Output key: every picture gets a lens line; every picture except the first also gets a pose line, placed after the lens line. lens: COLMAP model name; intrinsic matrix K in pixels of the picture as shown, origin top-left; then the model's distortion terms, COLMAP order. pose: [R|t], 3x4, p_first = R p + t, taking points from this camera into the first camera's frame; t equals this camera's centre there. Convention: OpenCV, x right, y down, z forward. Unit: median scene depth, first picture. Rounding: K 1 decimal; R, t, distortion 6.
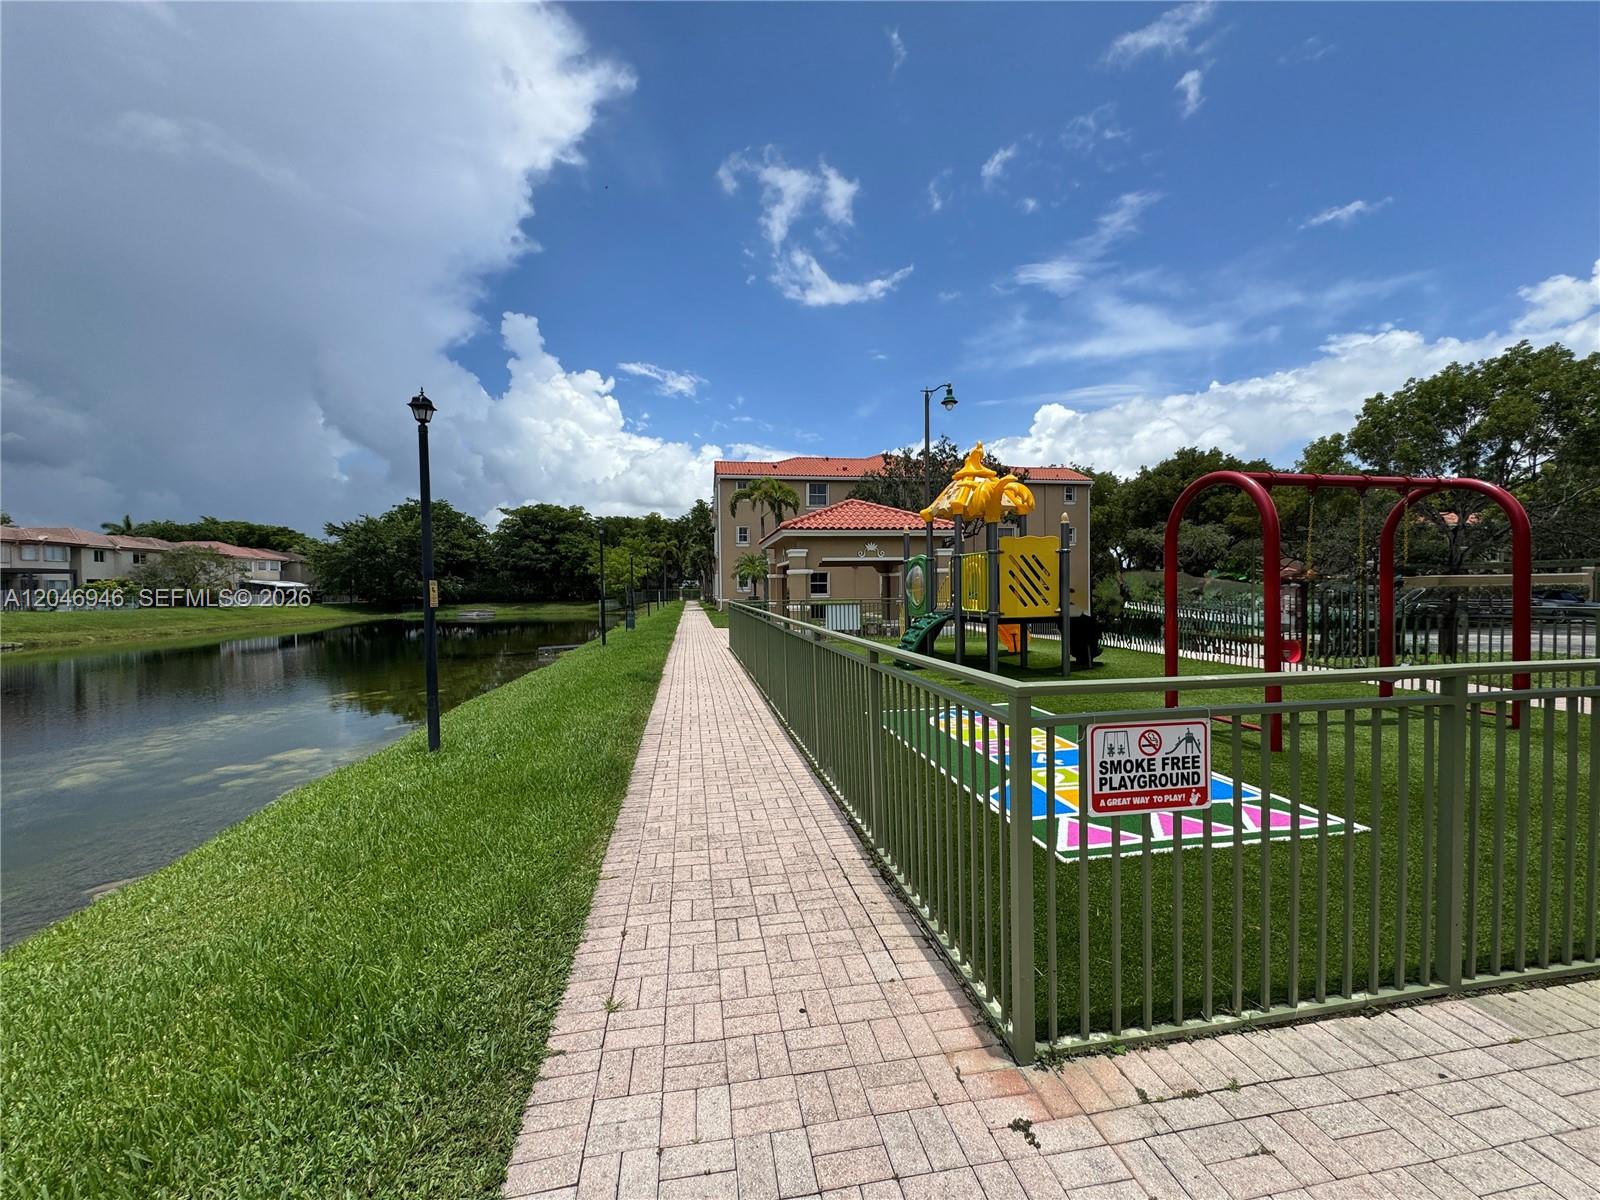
lens RADIAL K [[644.1, 0, 797.7], [0, 644.1, 603.0], [0, 0, 1]] dist [0.000704, 0.000357]
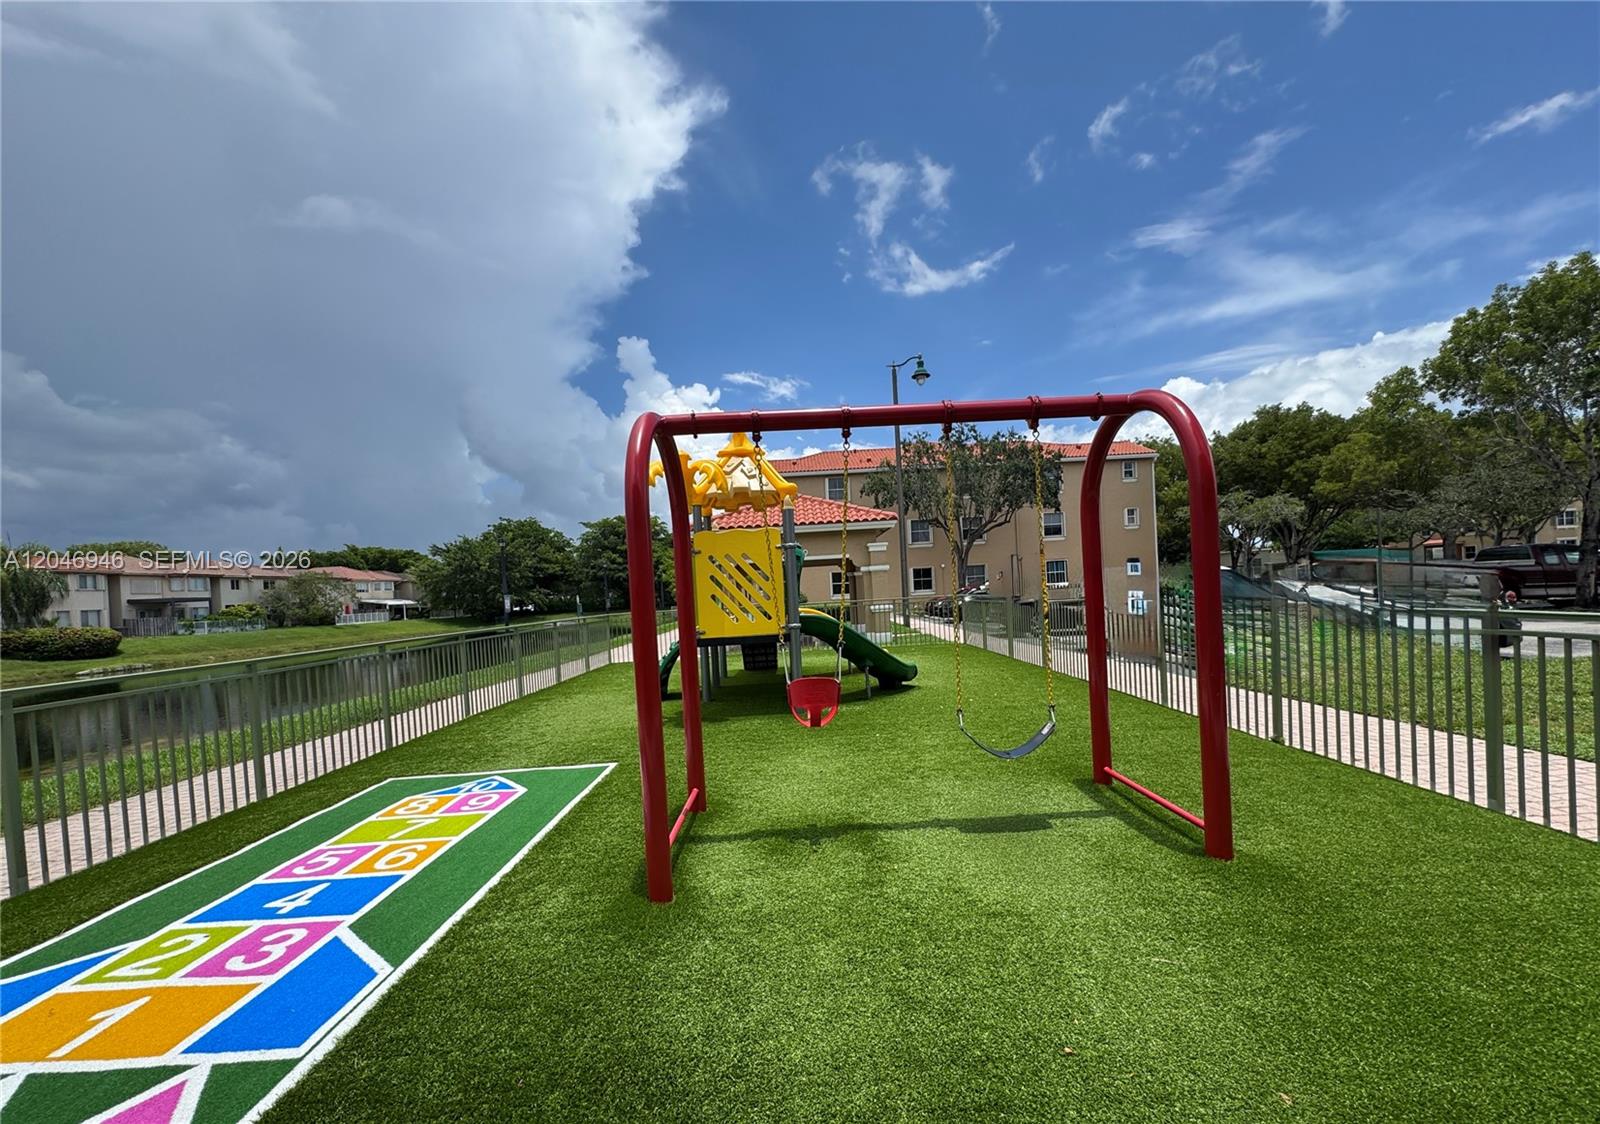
lens RADIAL K [[644.0, 0, 797.6], [0, 644.0, 602.2], [0, 0, 1]] dist [-0.006622, 0.000666]
pose [[0.984466, -0.036065, -0.171831, 0.051262], [0.036188, 0.999342, -0.002421, -0.001310], [0.171805, -0.003835, 0.985123, 0.024989]]
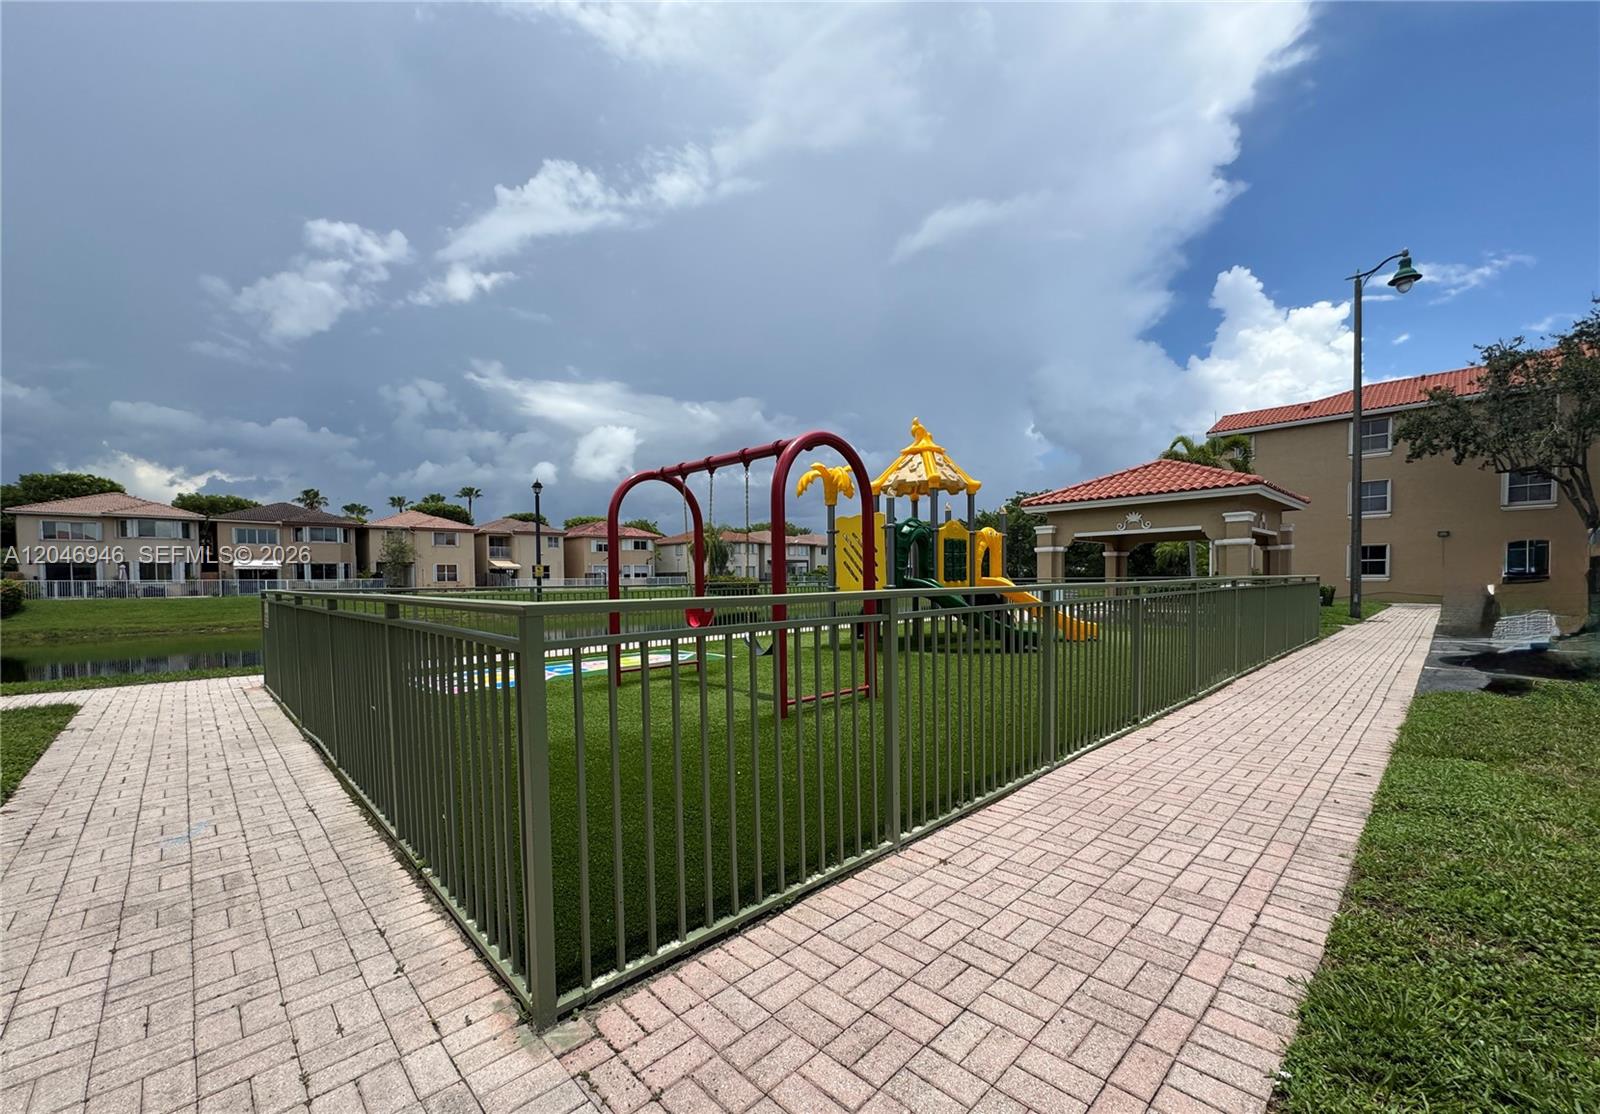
lens RADIAL K [[652.3, 0, 814.2], [0, 652.3, 598.6], [0, 0, 1]] dist [-0.004182, 0.001535]
pose [[0.570704, 0.029417, -0.820629, 0.109918], [-0.013183, 0.999558, 0.026664, 0.000508], [0.821050, -0.004399, 0.570839, 0.031052]]
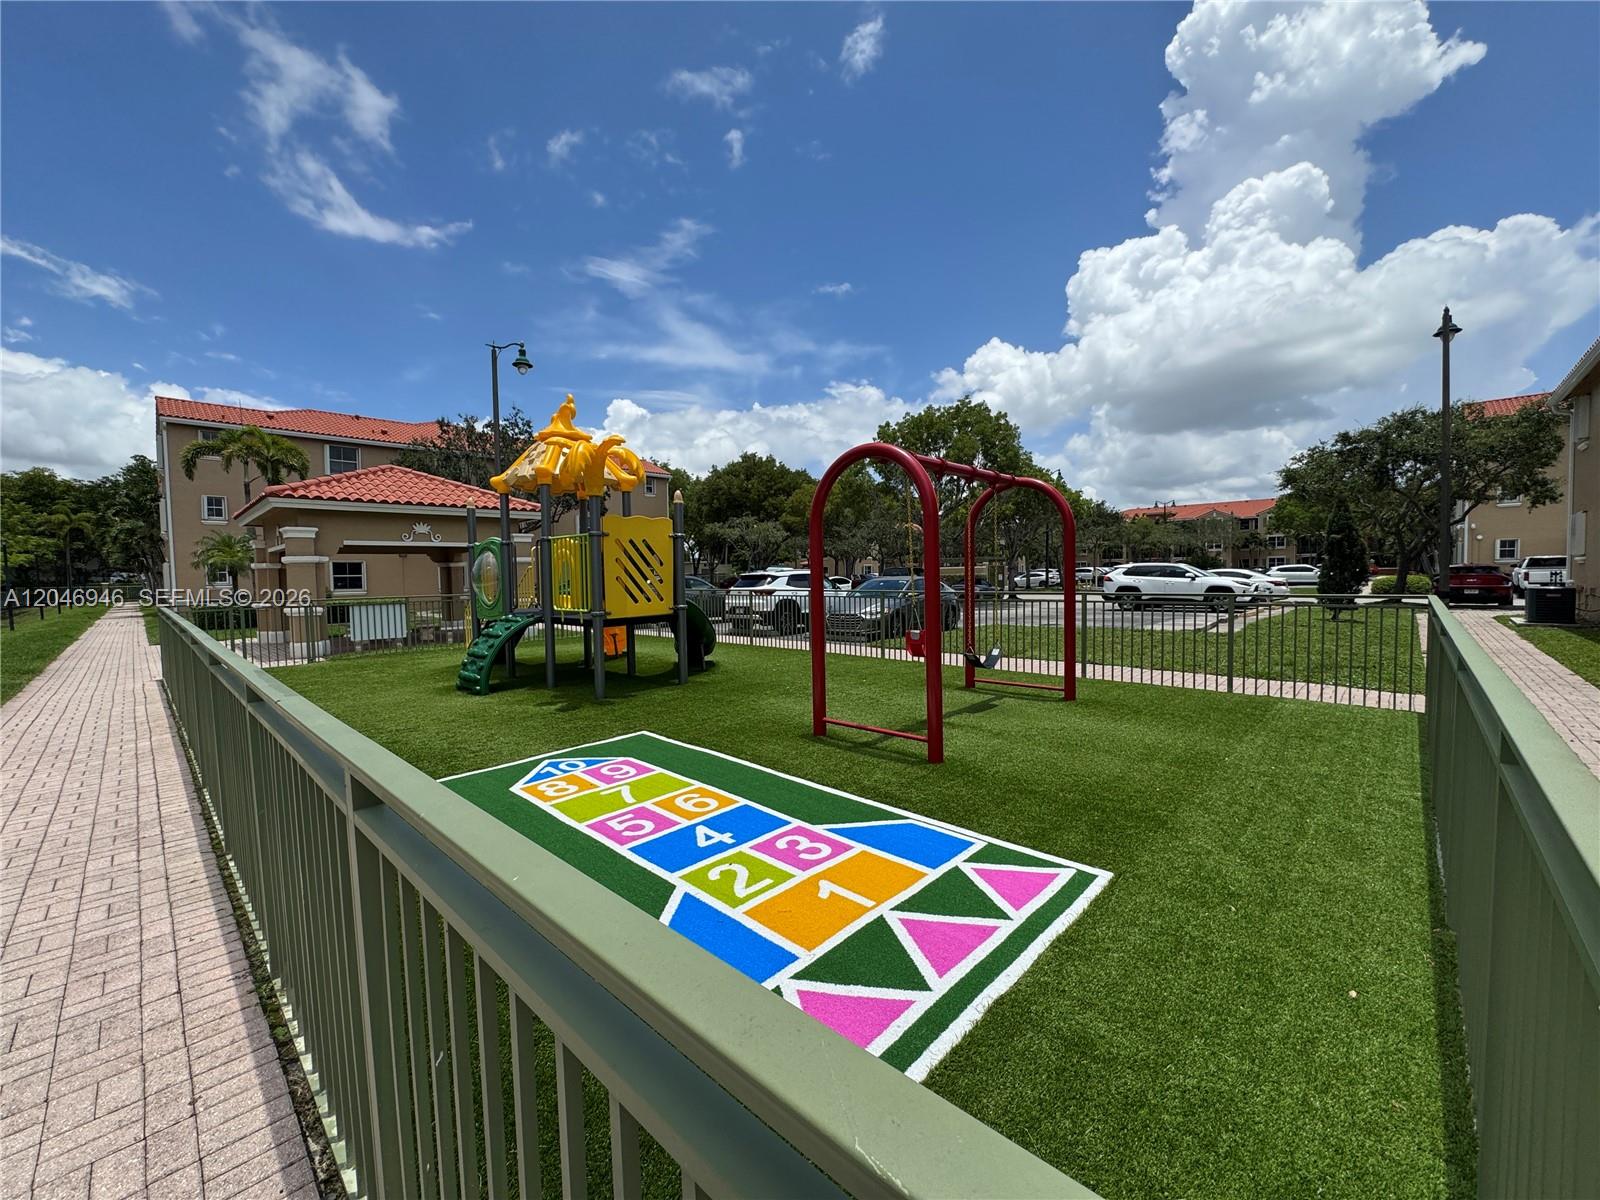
lens RADIAL K [[644.1, 0, 803.8], [0, 644.1, 597.3], [0, 0, 1]] dist [0.000704, 0.000357]
pose [[0.801739, -0.024995, 0.597151, 0.003704], [0.022271, 0.999681, 0.011942, -0.000725], [-0.597259, 0.003724, 0.802040, 0.021115]]
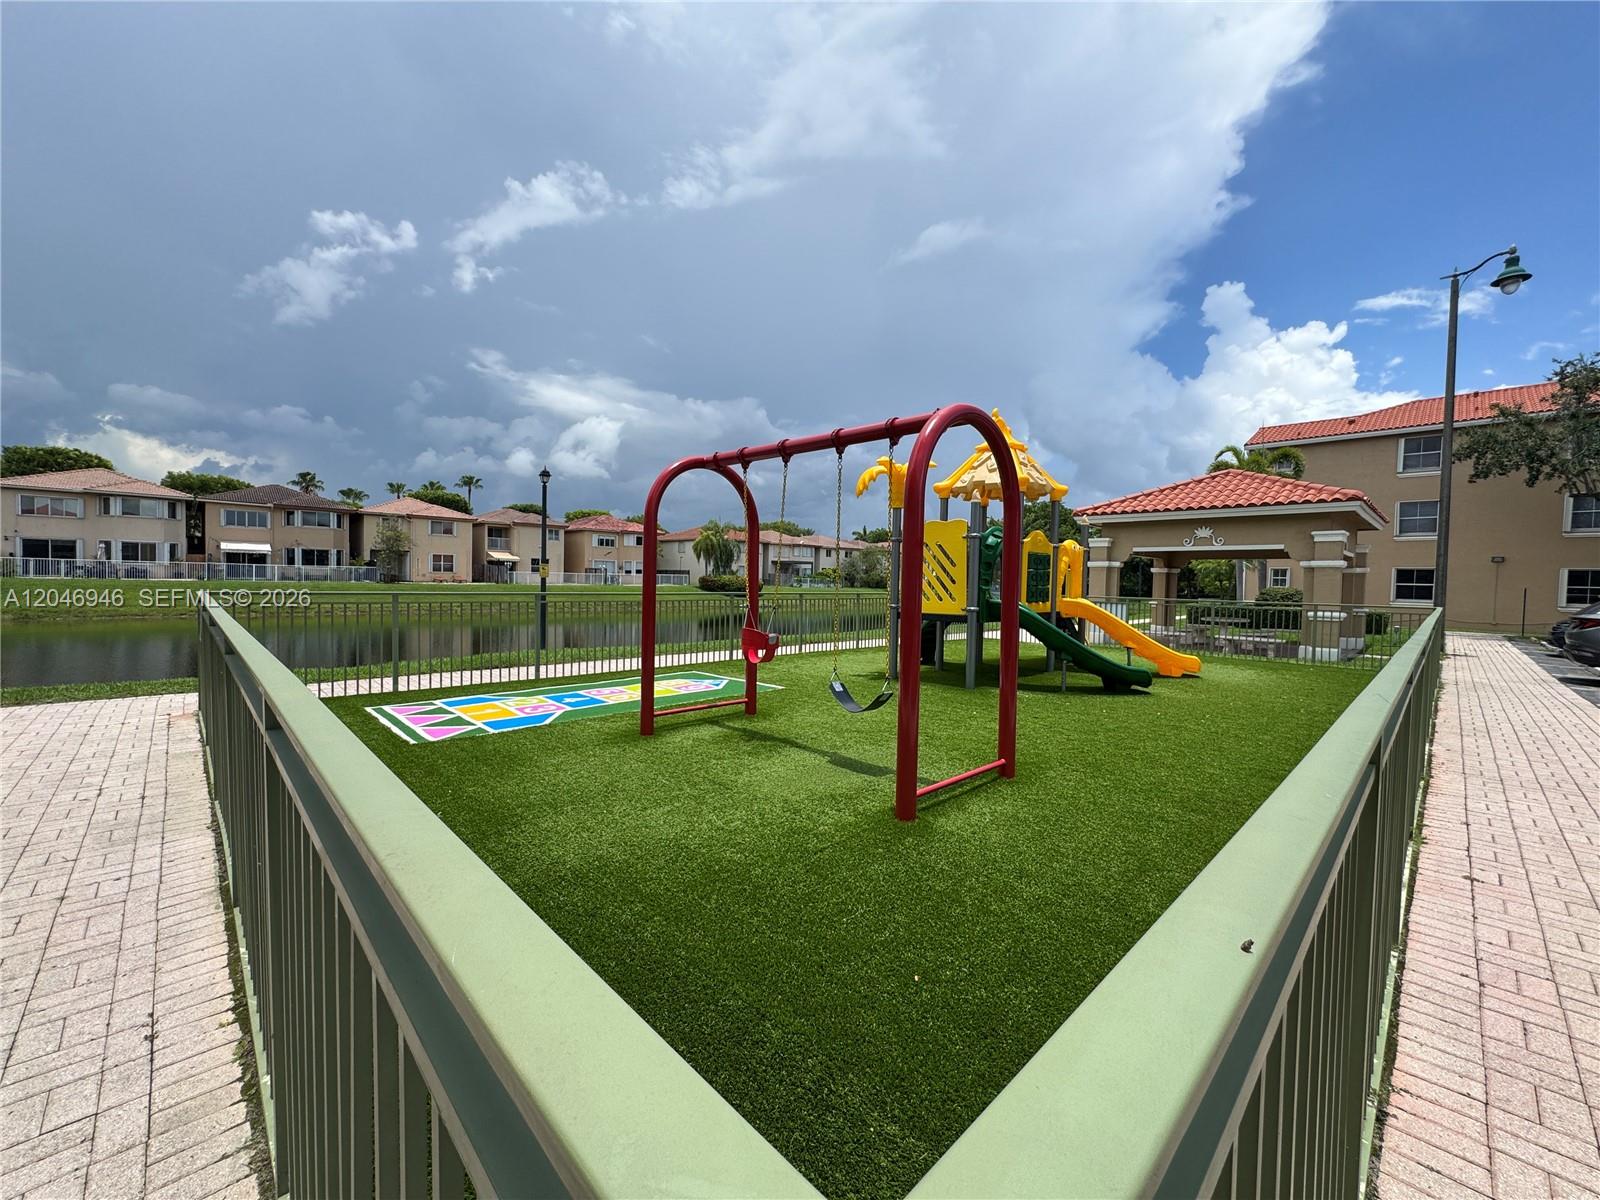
lens RADIAL K [[644.1, 0, 802.4], [0, 644.1, 598.7], [0, 0, 1]] dist [0.000704, 0.000357]
pose [[0.566009, 0.049873, -0.822889, 0.090388], [-0.047831, 0.998474, 0.027615, -0.001327], [0.823010, 0.023729, 0.567531, 0.033283]]
